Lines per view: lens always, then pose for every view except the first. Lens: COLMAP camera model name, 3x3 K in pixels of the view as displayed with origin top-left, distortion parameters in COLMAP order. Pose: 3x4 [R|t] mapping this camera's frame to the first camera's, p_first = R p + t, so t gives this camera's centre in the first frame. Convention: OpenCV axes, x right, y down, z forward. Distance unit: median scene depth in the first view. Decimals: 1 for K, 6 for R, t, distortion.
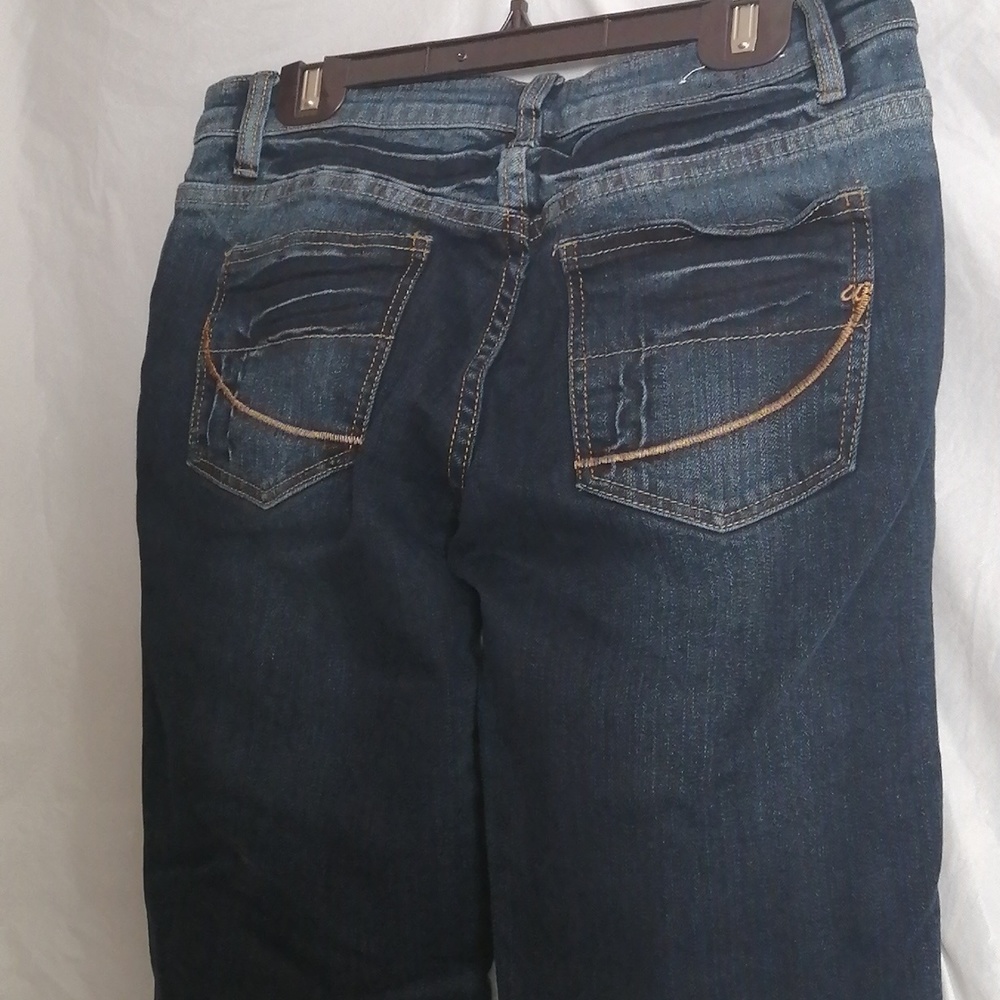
lens RADIAL K [[1399.3, 0, 500.0], [0, 1399.3, 500.0], [0, 0, 1]] dist [-0.012973, -0.091537]
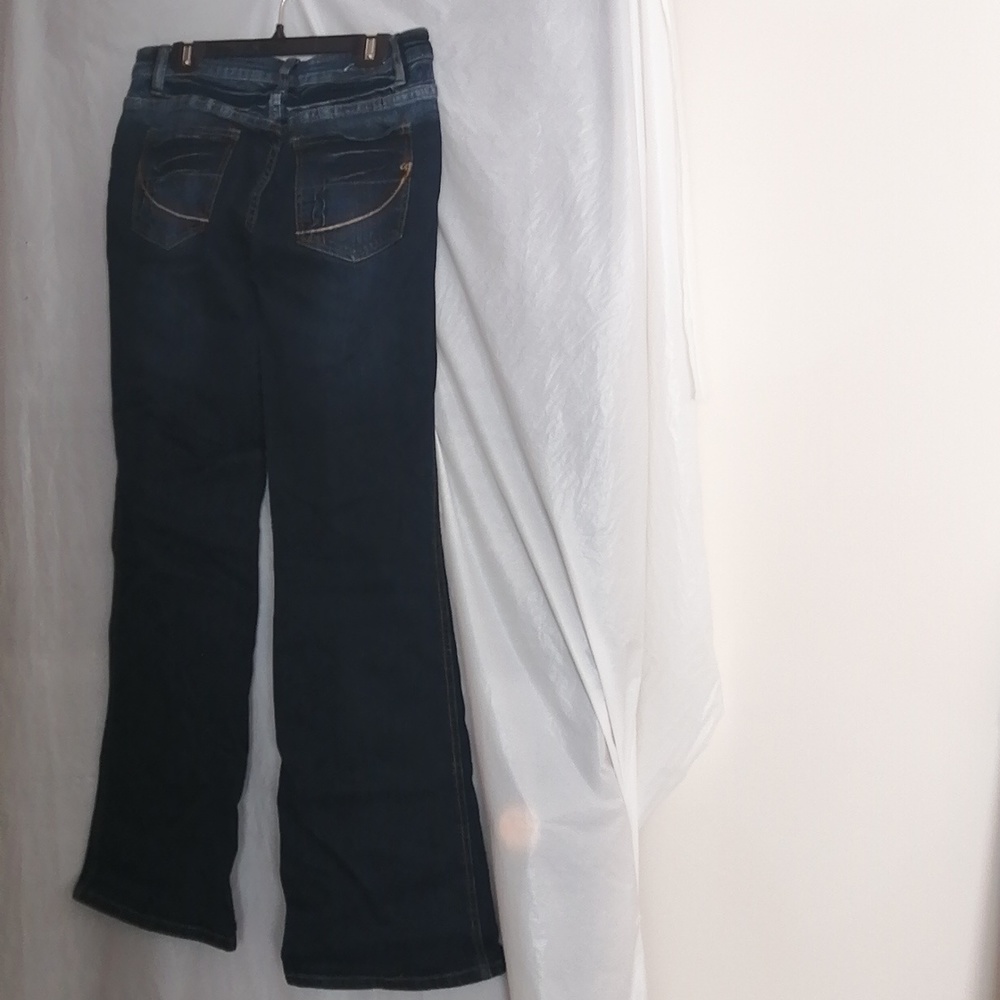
lens RADIAL K [[1399.3, 0, 500.0], [0, 1399.3, 500.0], [0, 0, 1]] dist [-0.012973, -0.091537]
pose [[0.997020, 0.015677, 0.075529, 0.217895], [-0.026602, 0.988943, 0.145889, 0.065844], [-0.072406, -0.147463, 0.986414, -1.409754]]
